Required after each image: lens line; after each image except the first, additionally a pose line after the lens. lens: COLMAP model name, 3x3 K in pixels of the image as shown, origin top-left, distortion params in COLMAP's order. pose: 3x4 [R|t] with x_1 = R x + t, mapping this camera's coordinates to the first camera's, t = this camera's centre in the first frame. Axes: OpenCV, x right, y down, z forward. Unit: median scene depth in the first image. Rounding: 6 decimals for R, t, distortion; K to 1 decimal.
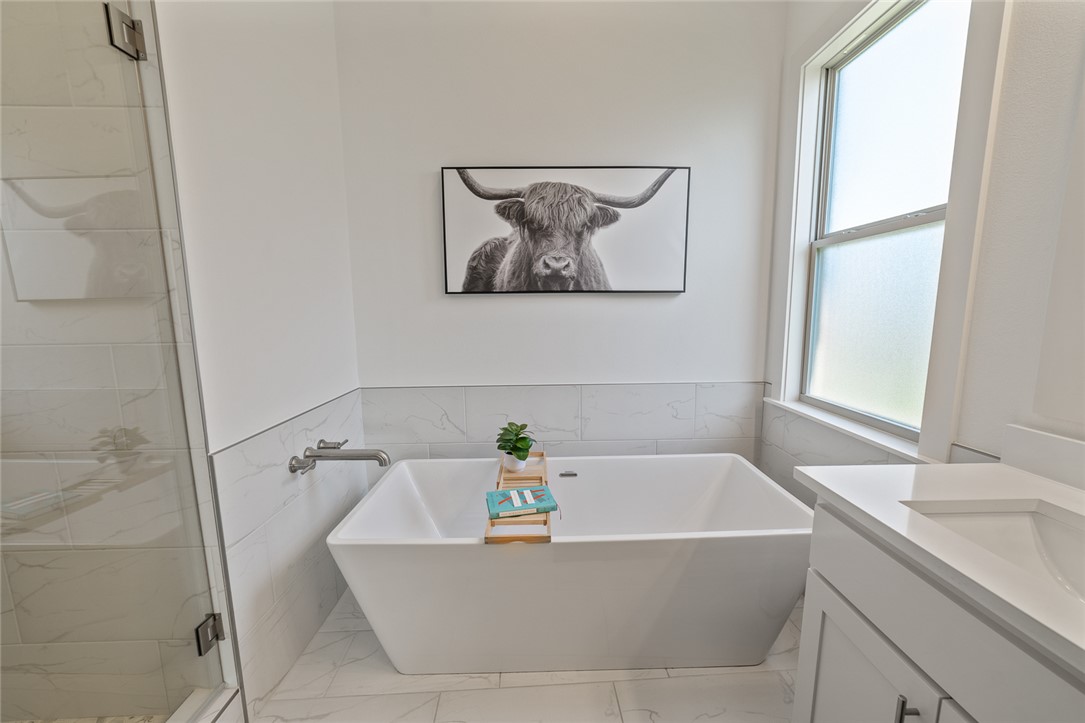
lens RADIAL K [[421.1, 0, 542.5], [0, 421.1, 361.5], [0, 0, 1]] dist [-0.000938, -0.000108]
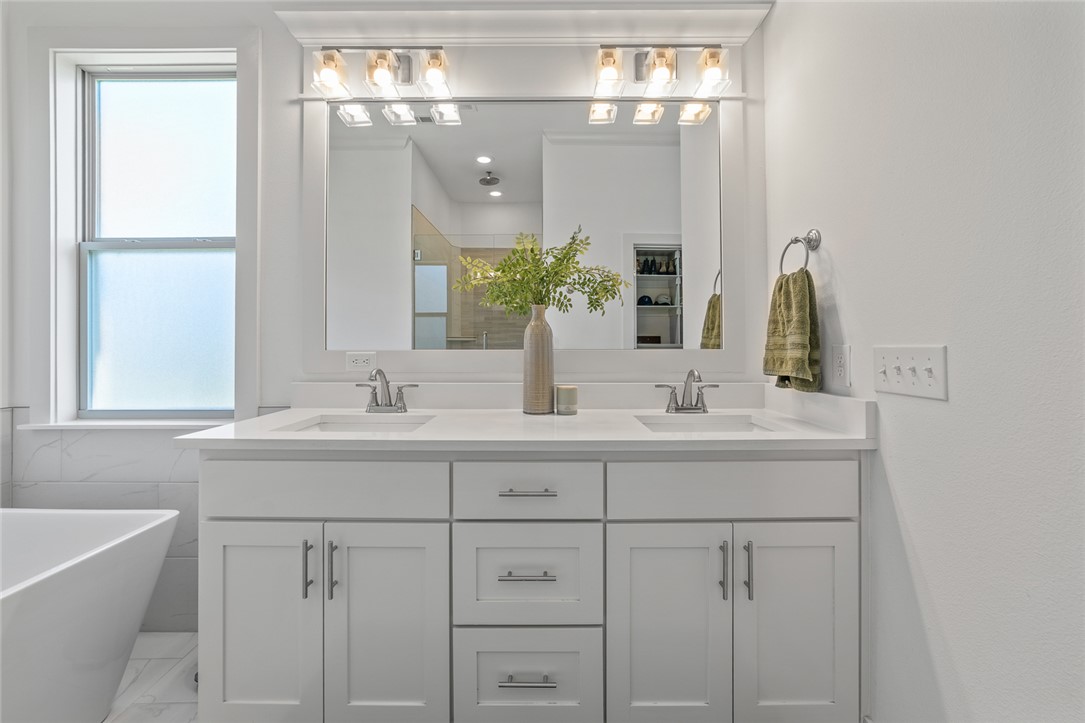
lens RADIAL K [[452.9, 0, 550.8], [0, 452.9, 338.6], [0, 0, 1]] dist [-0.093608, 0.035225]
pose [[-0.017658, 0.014836, 0.999734, -0.311270], [0.131020, 0.991302, -0.012397, 0.072824], [-0.991222, 0.130766, -0.019449, 0.024332]]
